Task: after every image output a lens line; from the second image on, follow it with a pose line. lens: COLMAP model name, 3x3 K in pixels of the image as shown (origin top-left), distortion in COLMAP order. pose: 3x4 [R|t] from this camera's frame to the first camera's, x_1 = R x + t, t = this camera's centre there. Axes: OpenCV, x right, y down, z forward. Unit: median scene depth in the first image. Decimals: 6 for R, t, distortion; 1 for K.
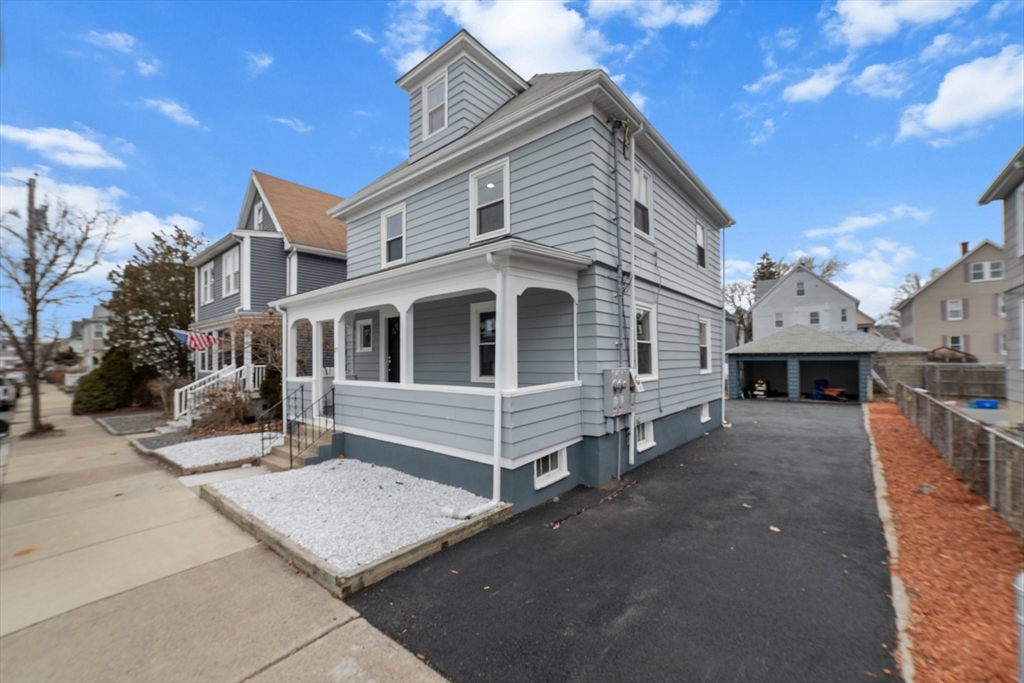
lens RADIAL K [[393.8, 0, 509.3], [0, 393.8, 347.0], [0, 0, 1]] dist [-0.001412, -0.000097]
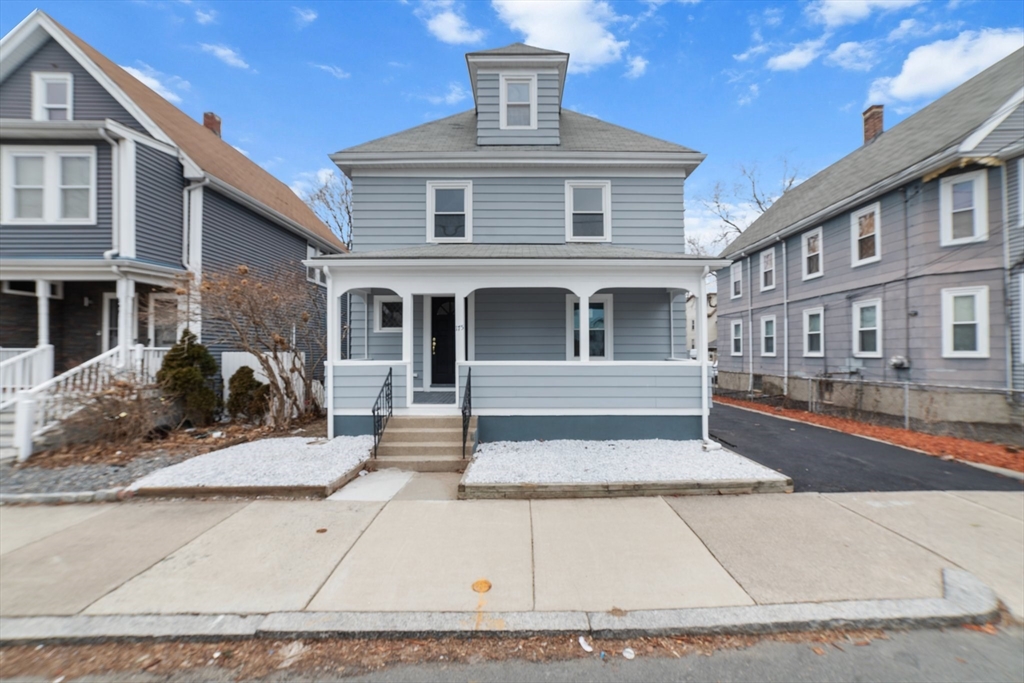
lens RADIAL K [[387.2, 0, 510.7], [0, 387.2, 338.1], [0, 0, 1]] dist [0.000240, -0.000017]
pose [[0.770909, 0.032051, 0.636138, -0.817963], [-0.028253, 0.999471, -0.016118, 0.036008], [-0.636318, -0.005547, 0.771407, 0.203849]]
